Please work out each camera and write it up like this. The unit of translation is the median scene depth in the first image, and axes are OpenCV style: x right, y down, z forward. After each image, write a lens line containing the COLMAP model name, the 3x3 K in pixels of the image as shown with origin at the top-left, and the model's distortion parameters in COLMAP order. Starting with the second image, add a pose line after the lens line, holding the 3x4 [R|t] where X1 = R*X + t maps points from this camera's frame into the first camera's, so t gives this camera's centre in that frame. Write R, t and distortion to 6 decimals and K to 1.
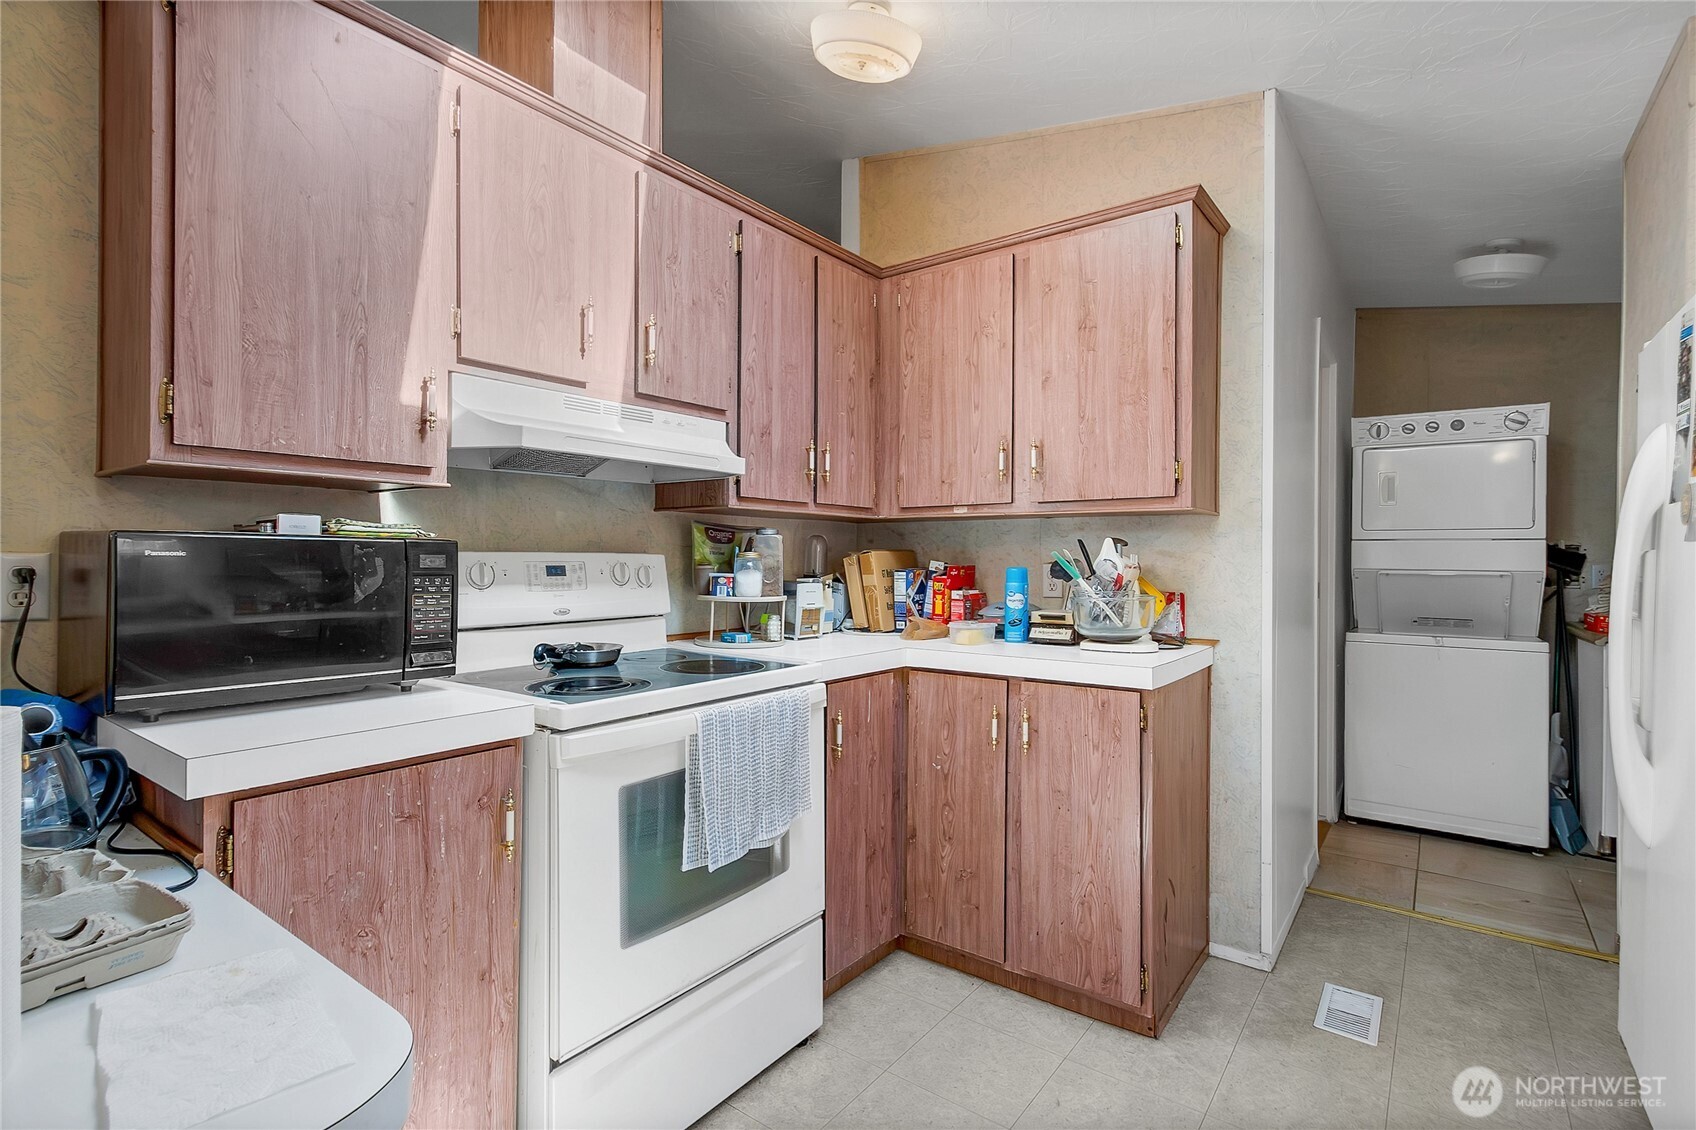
lens RADIAL K [[791.5, 0, 845.1], [0, 791.5, 558.8], [0, 0, 1]] dist [0.003879, -0.000229]
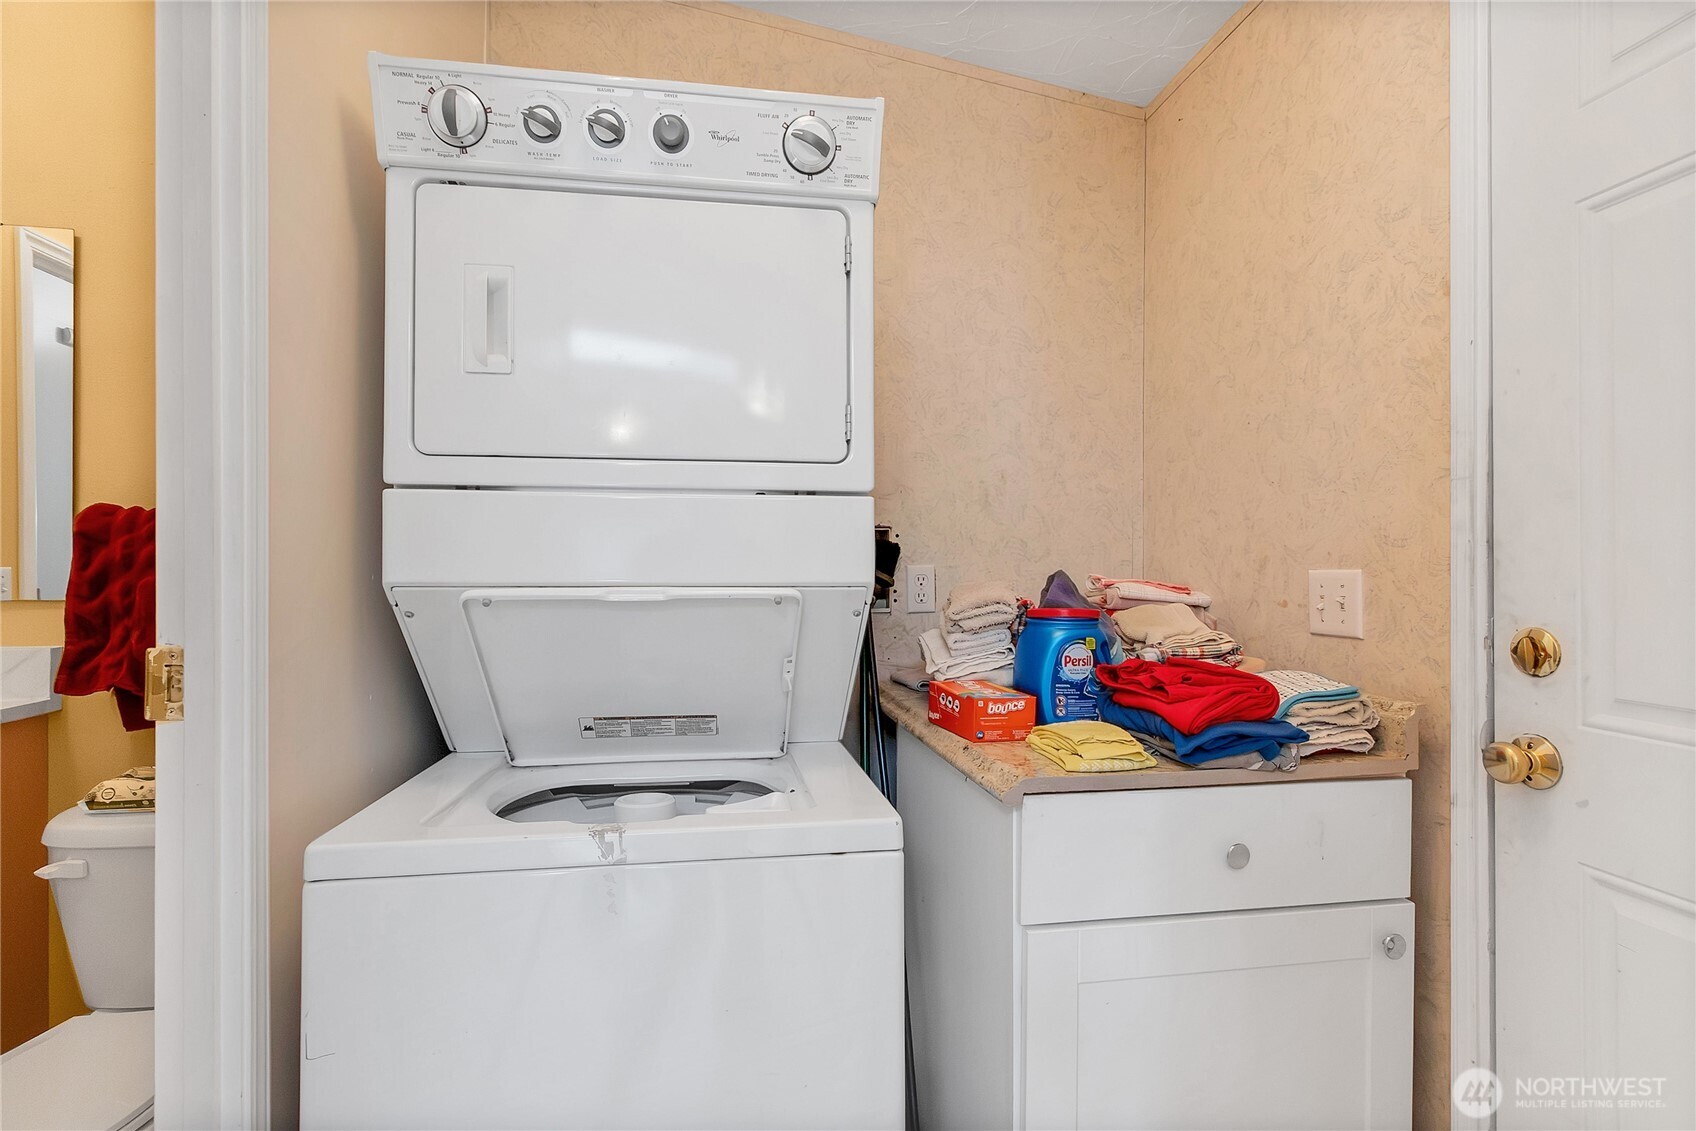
lens RADIAL K [[791.5, 0, 845.1], [0, 791.5, 559.3], [0, 0, 1]] dist [0.003879, -0.000229]
pose [[0.694124, -0.000725, 0.719855, 0.863175], [0.003324, 0.999992, -0.002197, 0.007317], [-0.719848, 0.003918, 0.694121, 1.064598]]
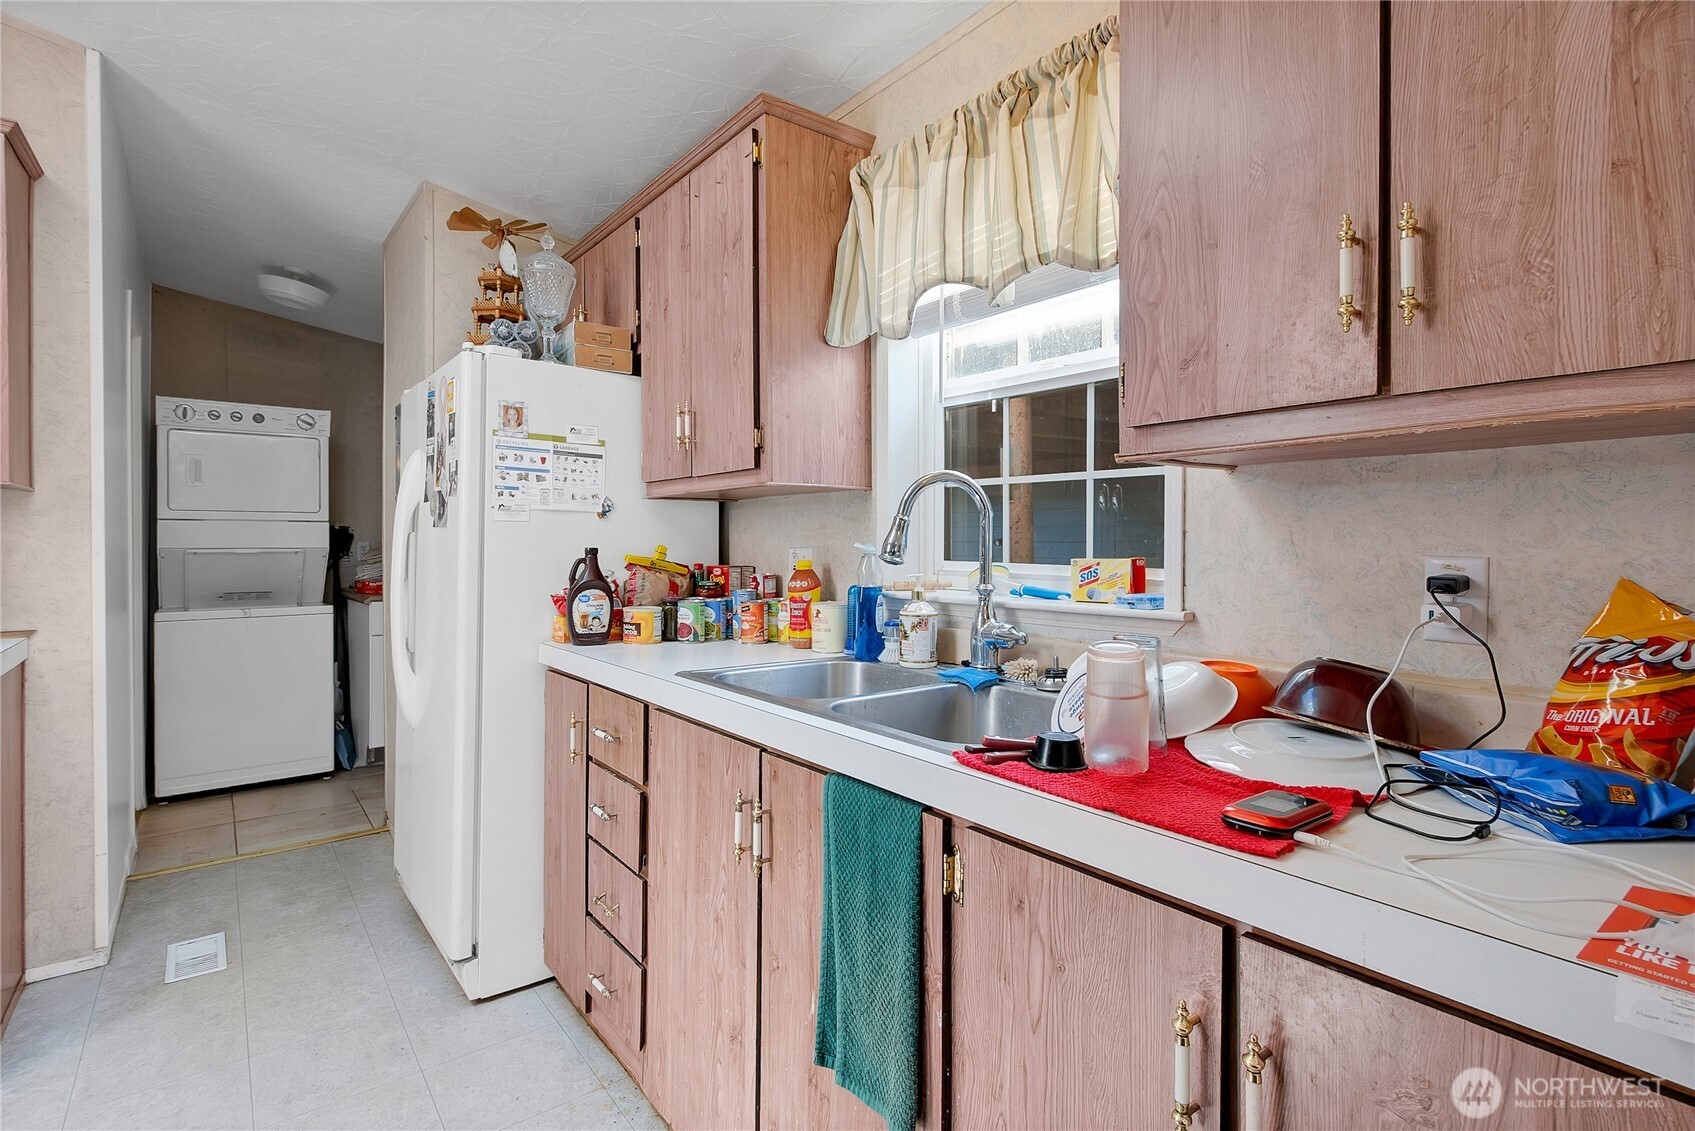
lens RADIAL K [[817.8, 0, 822.6], [0, 817.8, 544.4], [0, 0, 1]] dist [0.001456, -0.000449]
pose [[0.272971, -0.011434, 0.961954, -0.177073], [0.002729, 0.999935, 0.011111, -0.002464], [-0.962019, -0.000408, 0.272984, -0.113469]]
